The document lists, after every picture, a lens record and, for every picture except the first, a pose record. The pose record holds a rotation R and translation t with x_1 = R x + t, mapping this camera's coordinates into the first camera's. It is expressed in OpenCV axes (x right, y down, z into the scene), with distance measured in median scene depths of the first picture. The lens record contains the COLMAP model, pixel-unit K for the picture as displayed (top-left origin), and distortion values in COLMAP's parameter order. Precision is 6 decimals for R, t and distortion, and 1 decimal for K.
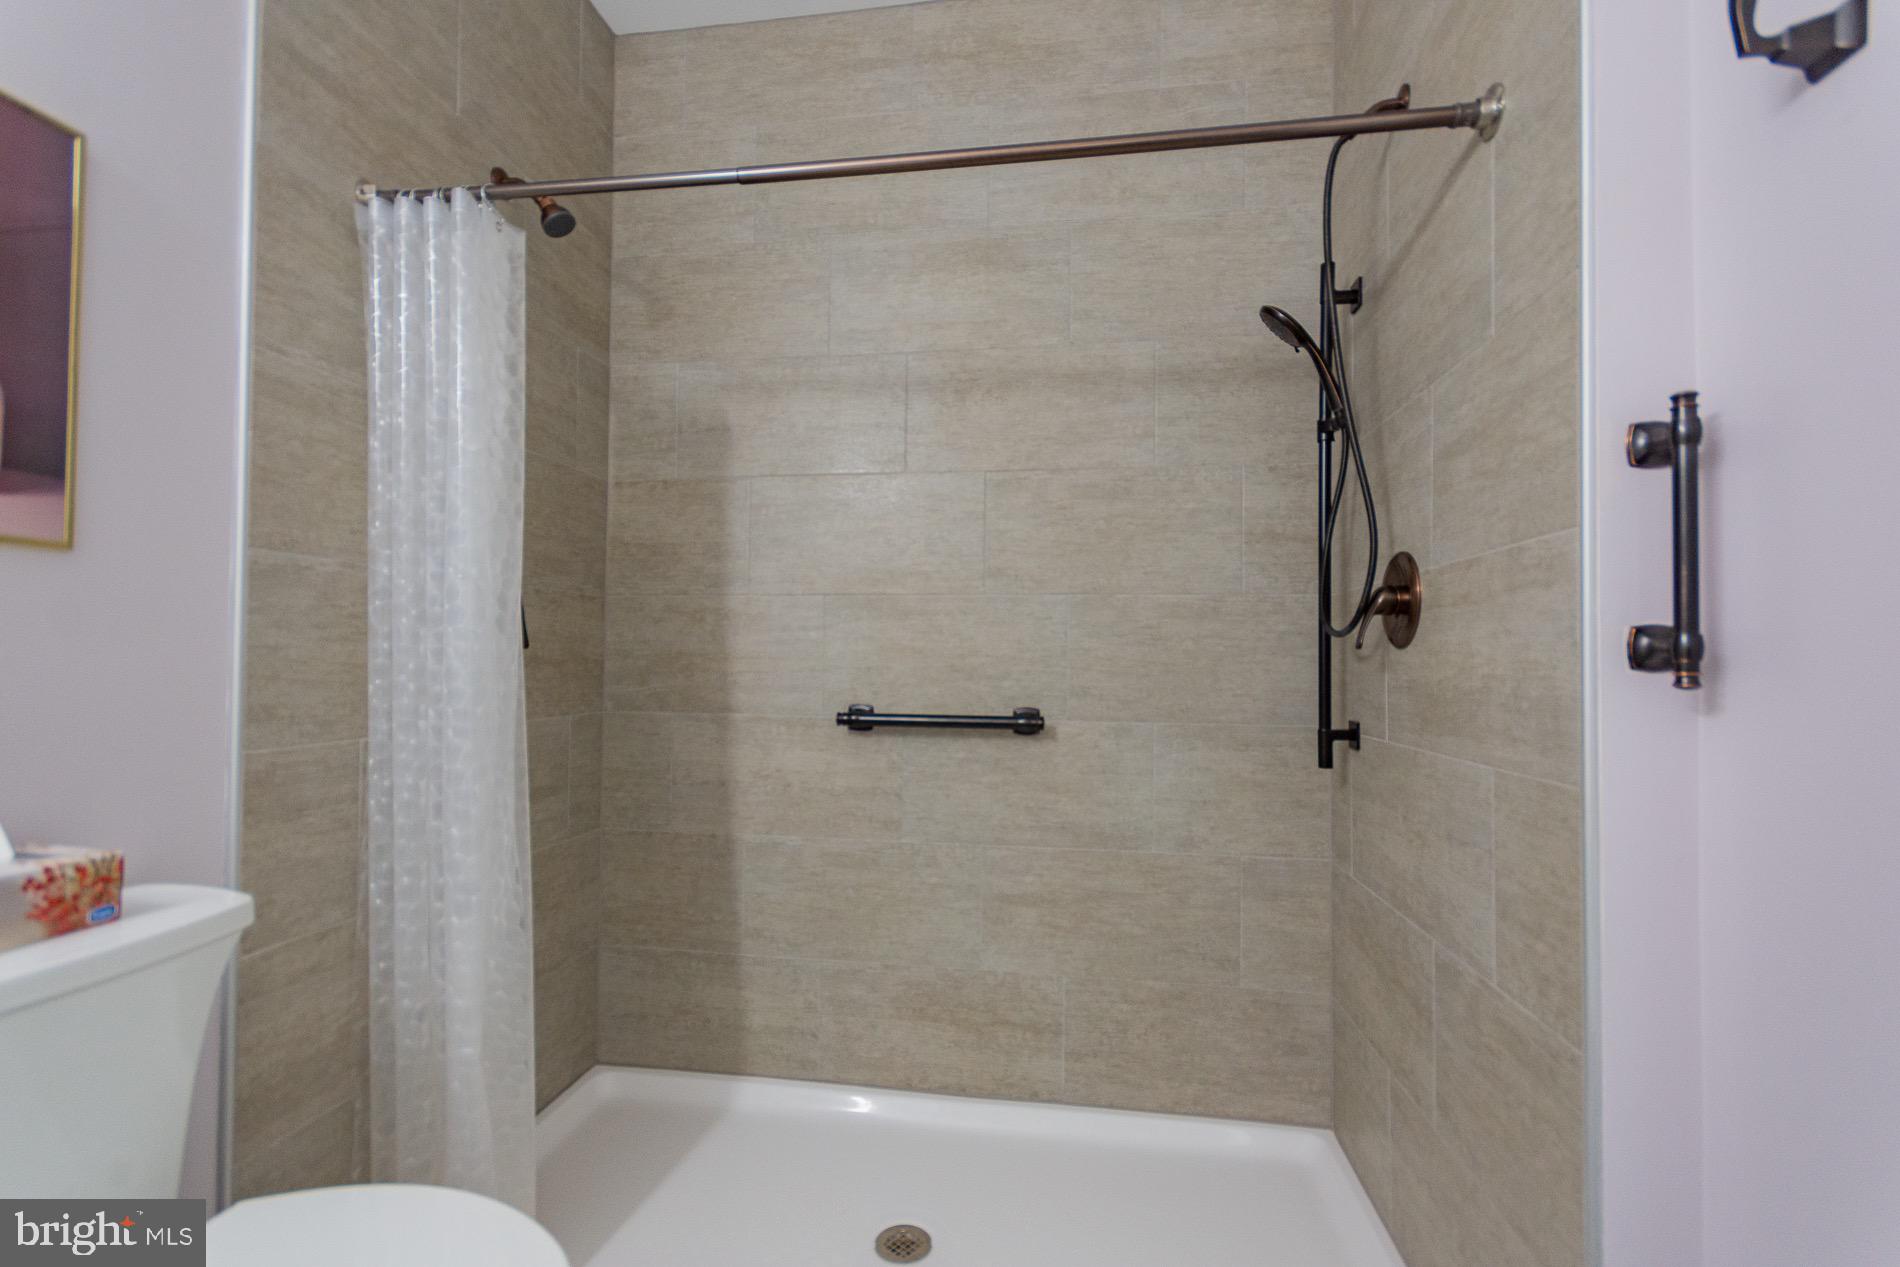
lens RADIAL K [[846.1, 0, 949.2], [0, 846.1, 642.2], [0, 0, 1]] dist [0.004685, 0.000535]
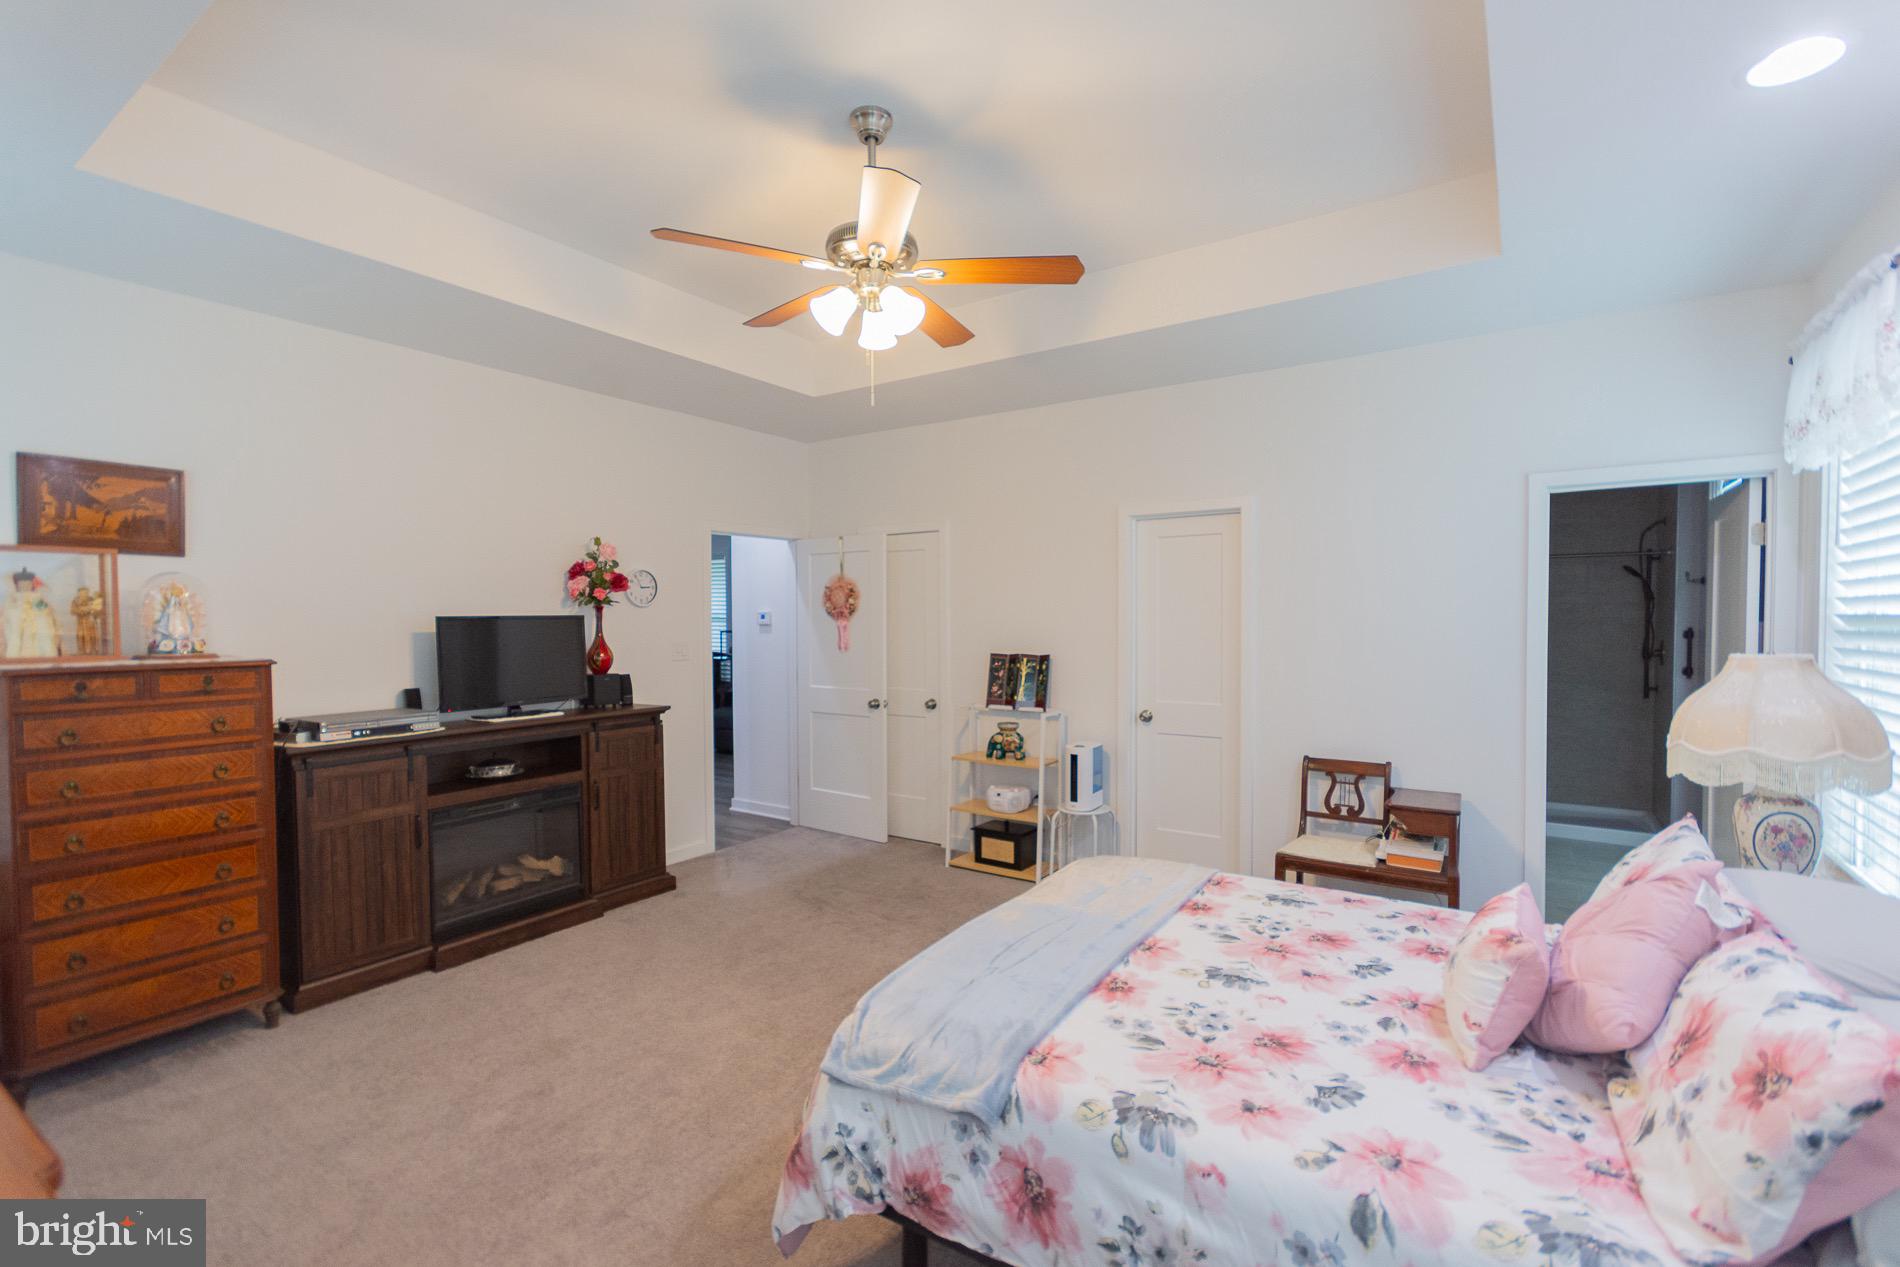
lens RADIAL K [[838.9, 0, 949.6], [0, 838.9, 642.0], [0, 0, 1]] dist [0.016051, -0.007099]
pose [[0.897928, -0.000218, -0.440142, -0.476781], [0.021225, 0.998858, 0.042805, -0.237203], [0.439630, -0.047778, 0.896907, -2.747946]]
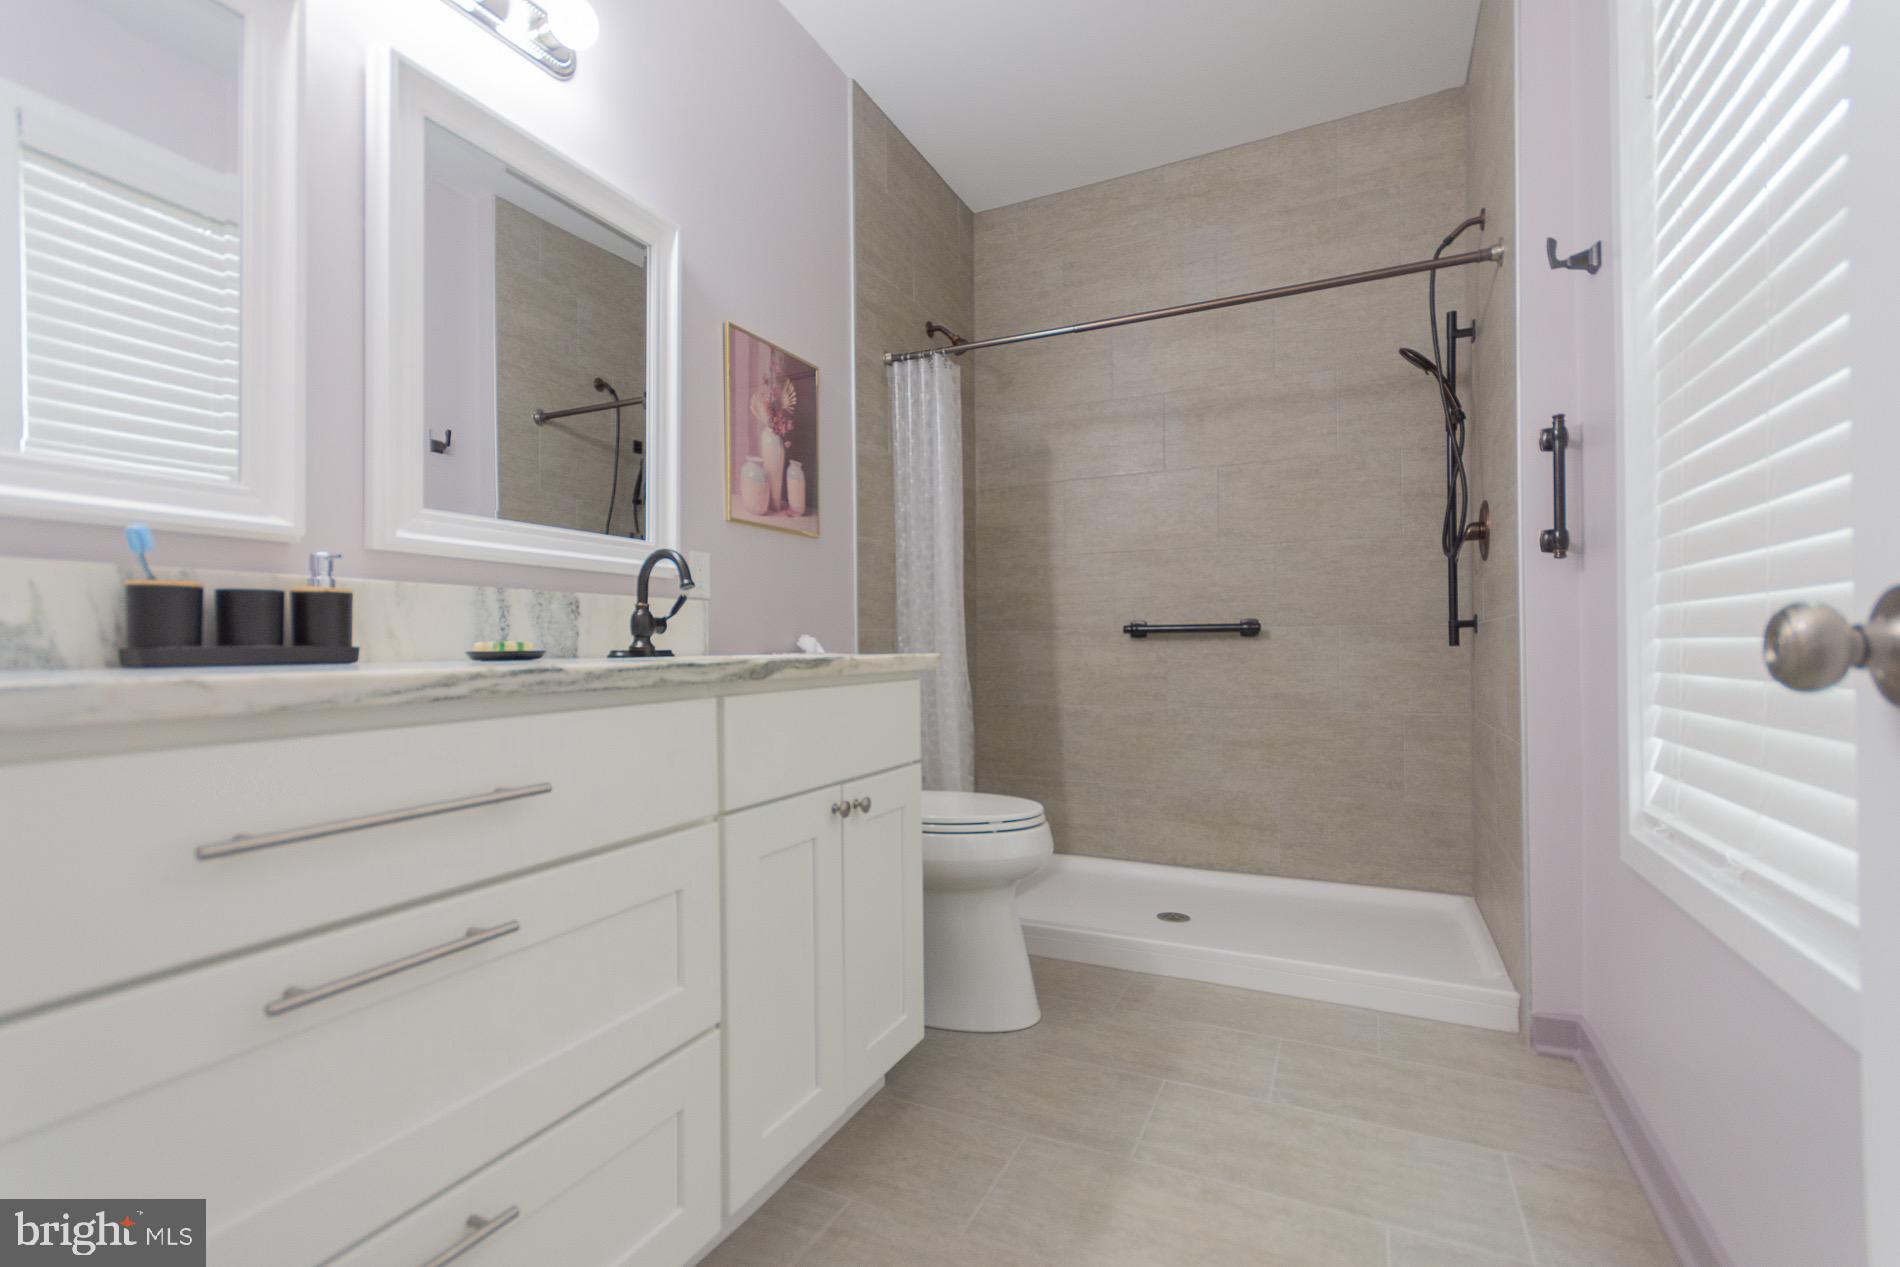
lens RADIAL K [[846.1, 0, 949.2], [0, 846.1, 642.2], [0, 0, 1]] dist [0.004685, 0.000535]
pose [[0.955455, -0.019366, -0.294500, 0.023097], [0.024267, 0.999621, 0.012996, 0.086674], [0.294136, -0.019564, 0.955563, -0.626597]]
